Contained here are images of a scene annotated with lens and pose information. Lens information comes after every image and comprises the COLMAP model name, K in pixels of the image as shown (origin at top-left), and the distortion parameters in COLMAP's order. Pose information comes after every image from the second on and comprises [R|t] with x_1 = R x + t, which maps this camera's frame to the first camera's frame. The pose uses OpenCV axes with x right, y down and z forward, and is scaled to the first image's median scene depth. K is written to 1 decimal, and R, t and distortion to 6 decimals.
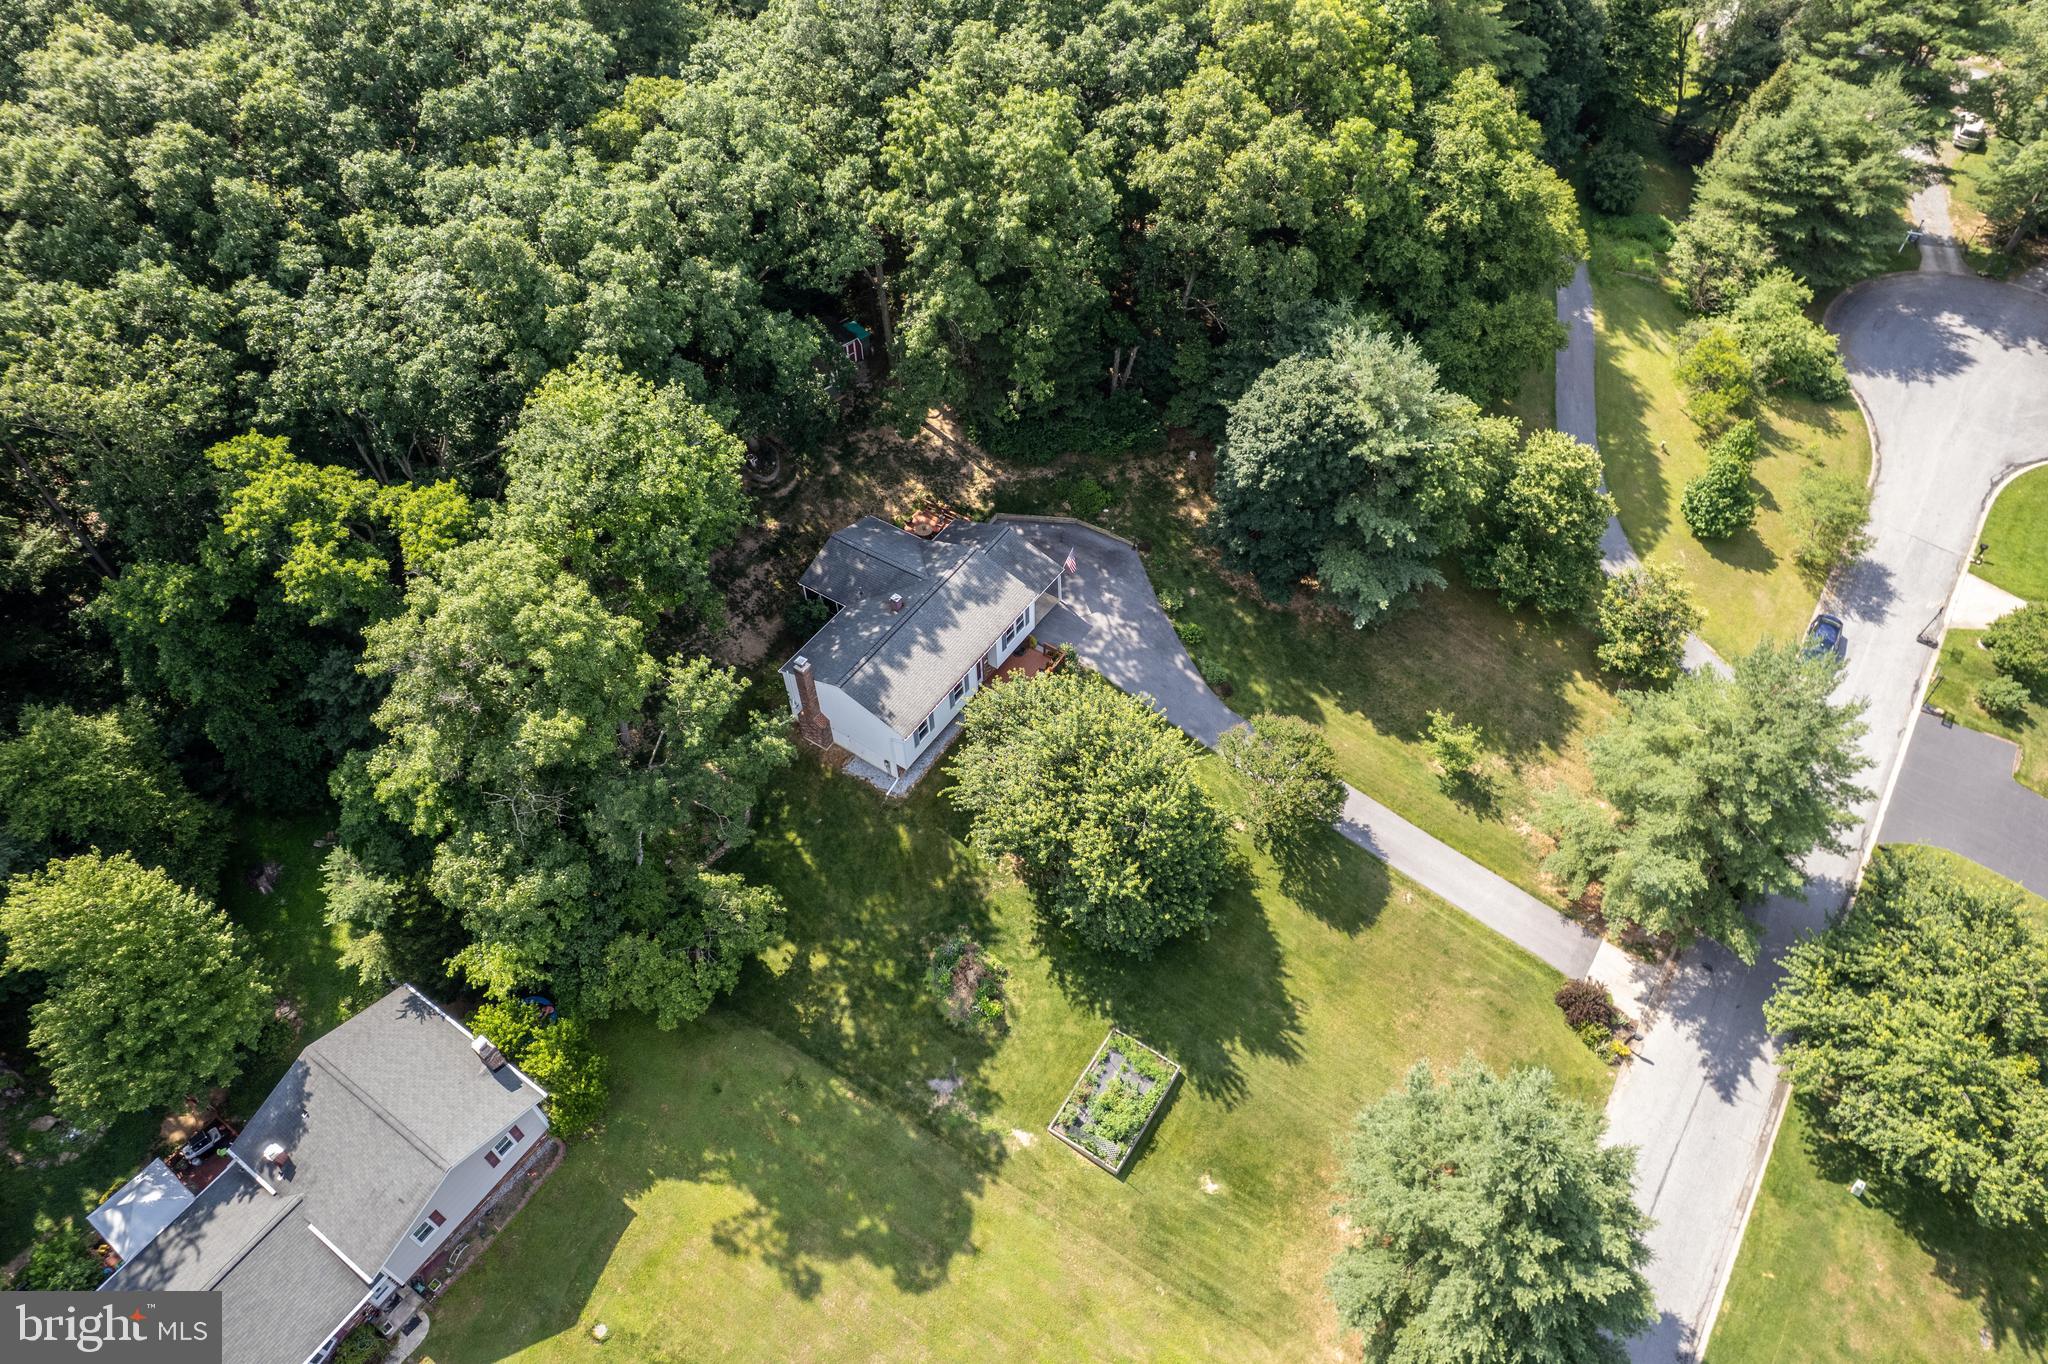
lens RADIAL K [[1335.8, 0, 1038.9], [0, 1335.8, 687.4], [0, 0, 1]] dist [-0.080962, 0.070847]
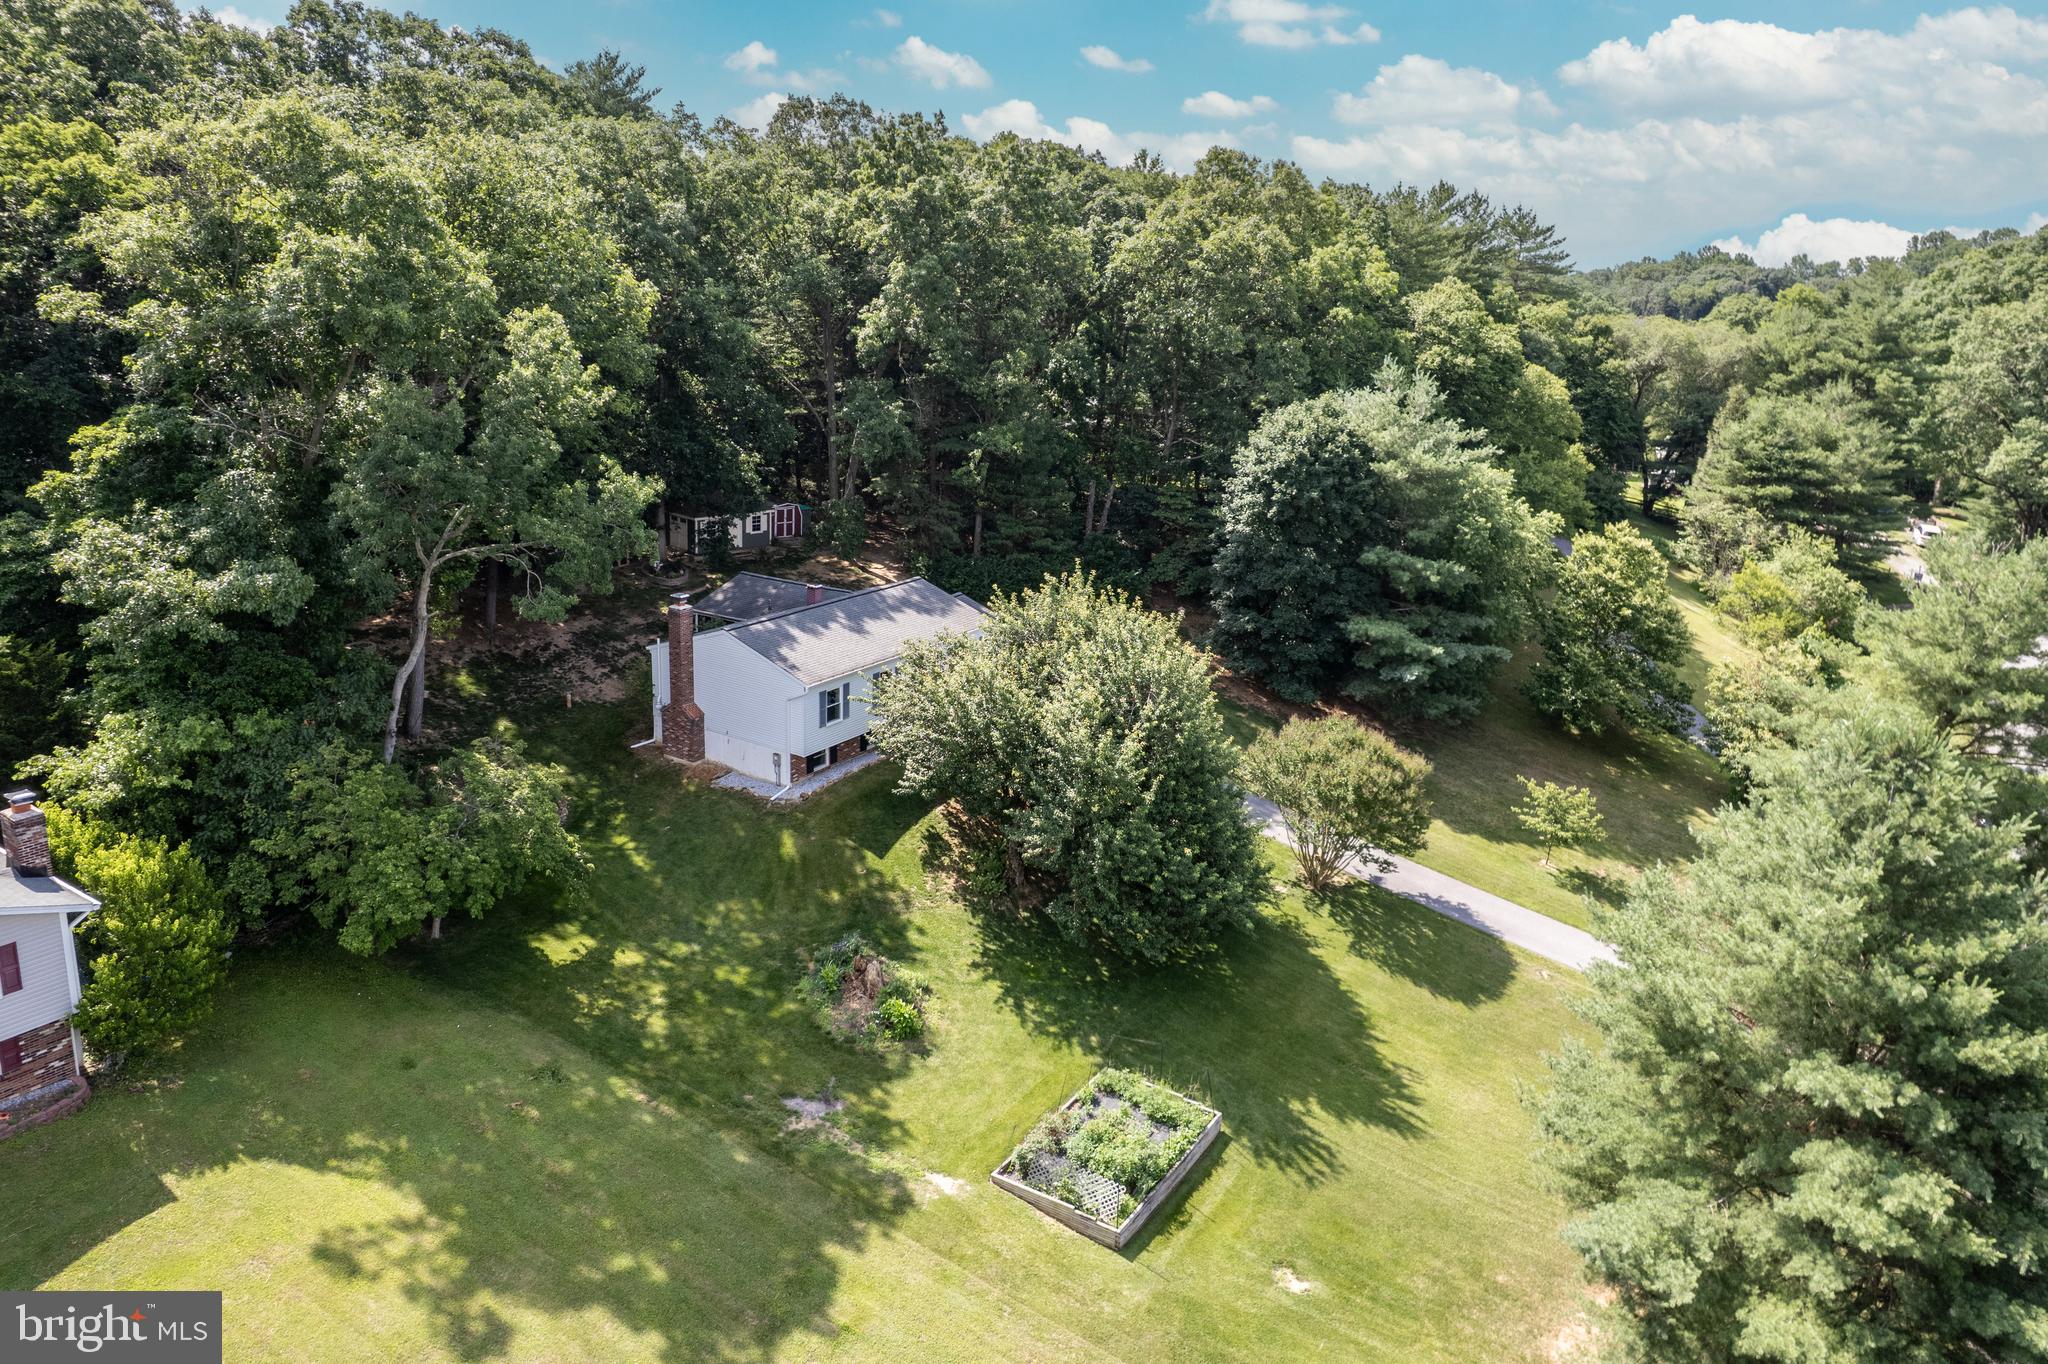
lens RADIAL K [[1412.4, 0, 1027.0], [0, 1412.4, 570.4], [0, 0, 1]] dist [-0.088533, 0.064070]
pose [[0.999159, 0.037269, 0.017069, 0.002837], [-0.019027, 0.790490, -0.612179, 0.466446], [-0.036308, 0.611340, 0.790535, 0.372867]]
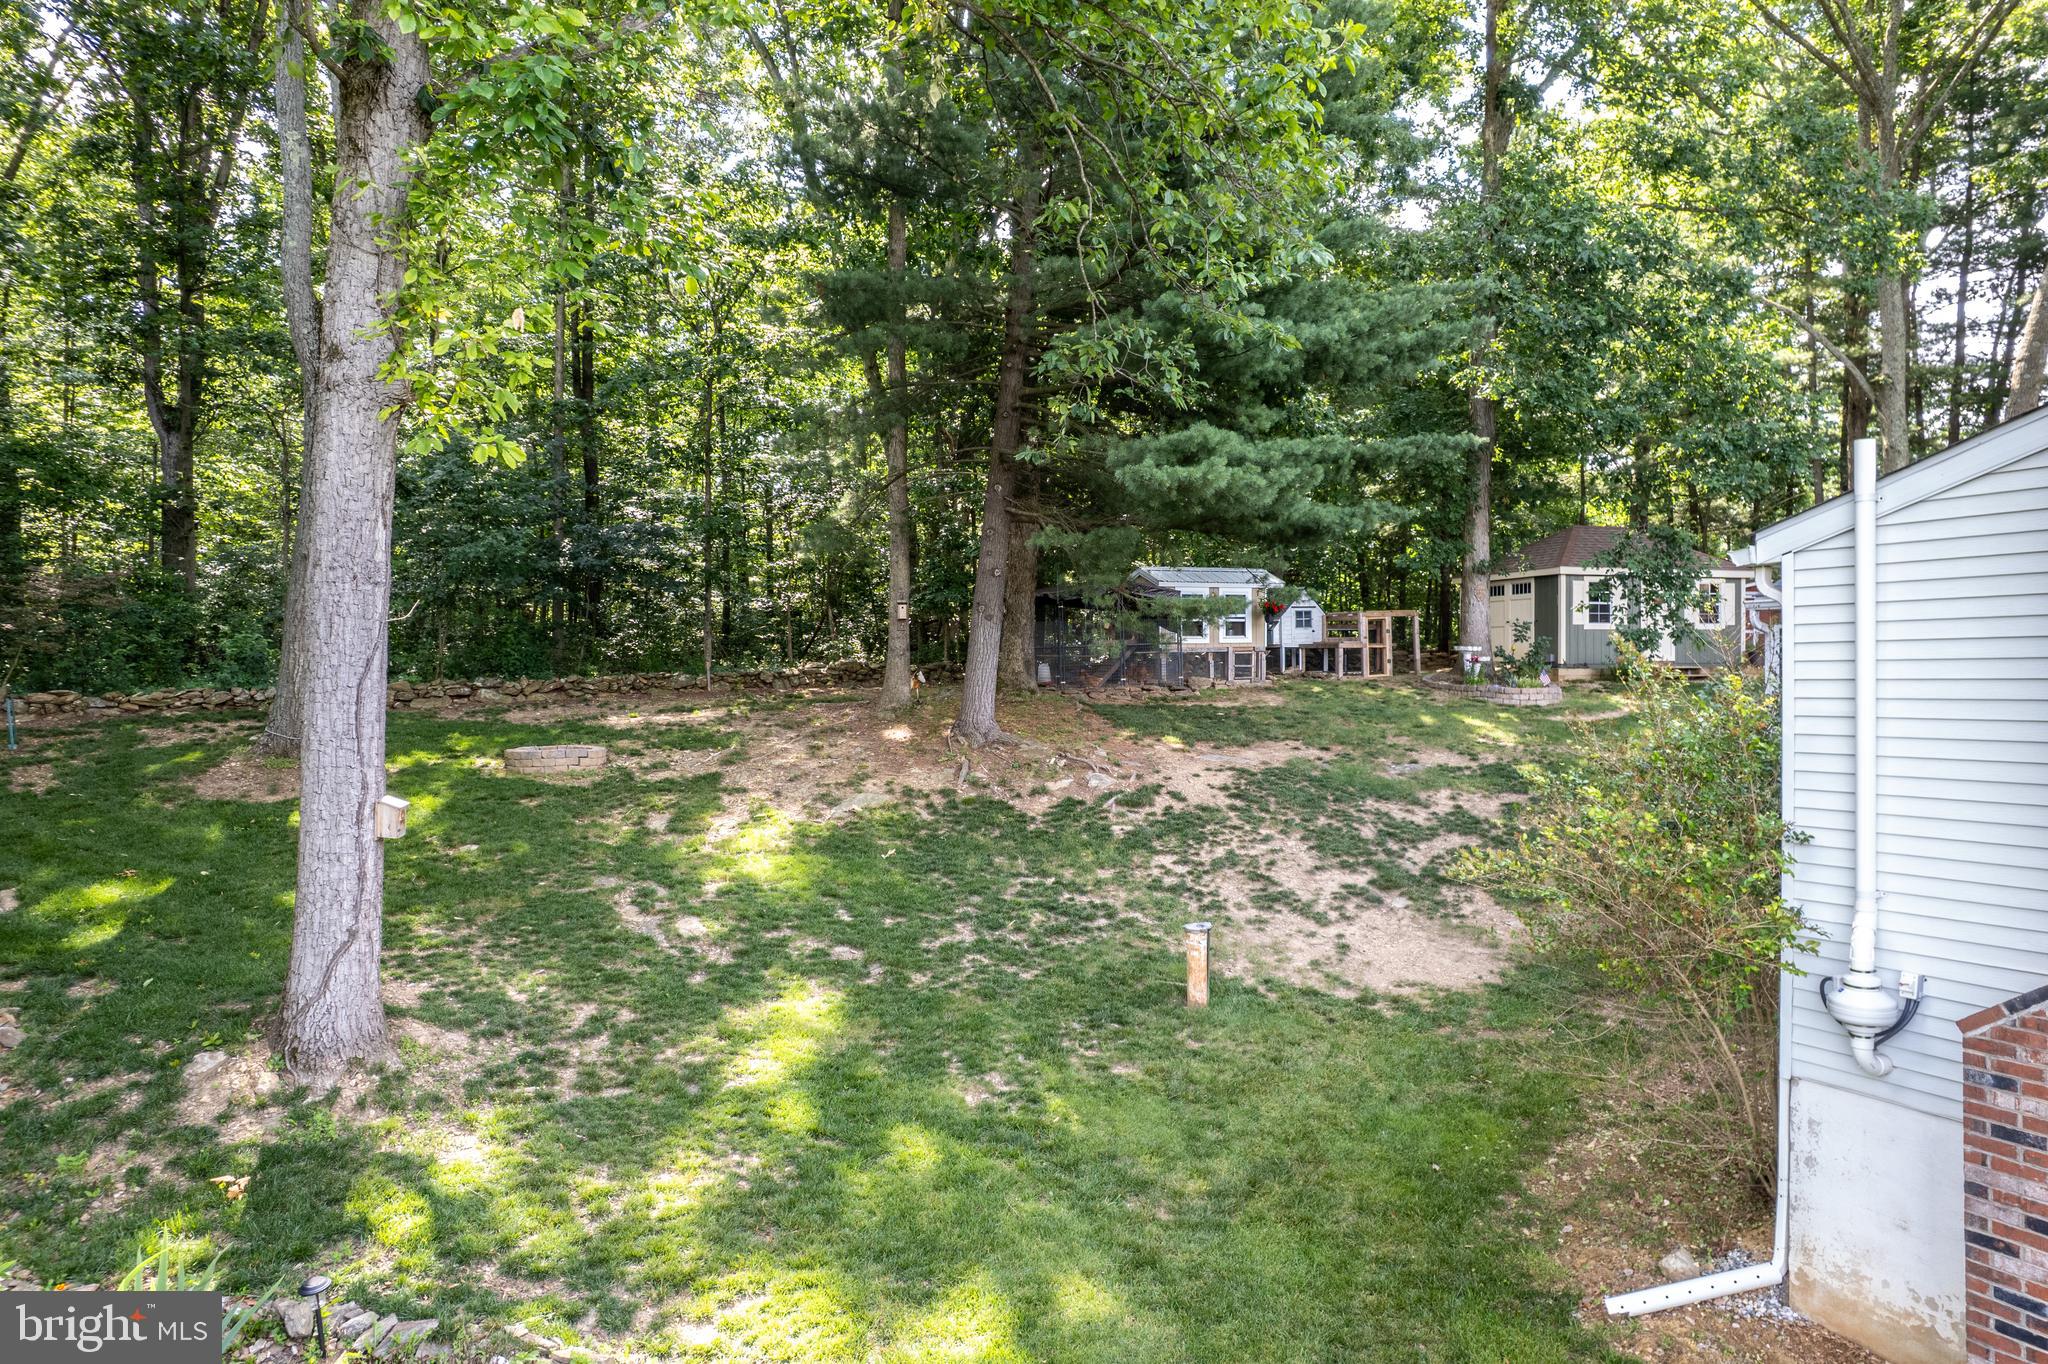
lens RADIAL K [[1326.1, 0, 1014.5], [0, 1326.1, 684.0], [0, 0, 1]] dist [-0.083052, 0.078980]
pose [[0.884160, 0.002330, -0.467178, -0.213894], [-0.351929, 0.660993, -0.662748, 0.084746], [0.307257, 0.750389, 0.585243, 1.010927]]
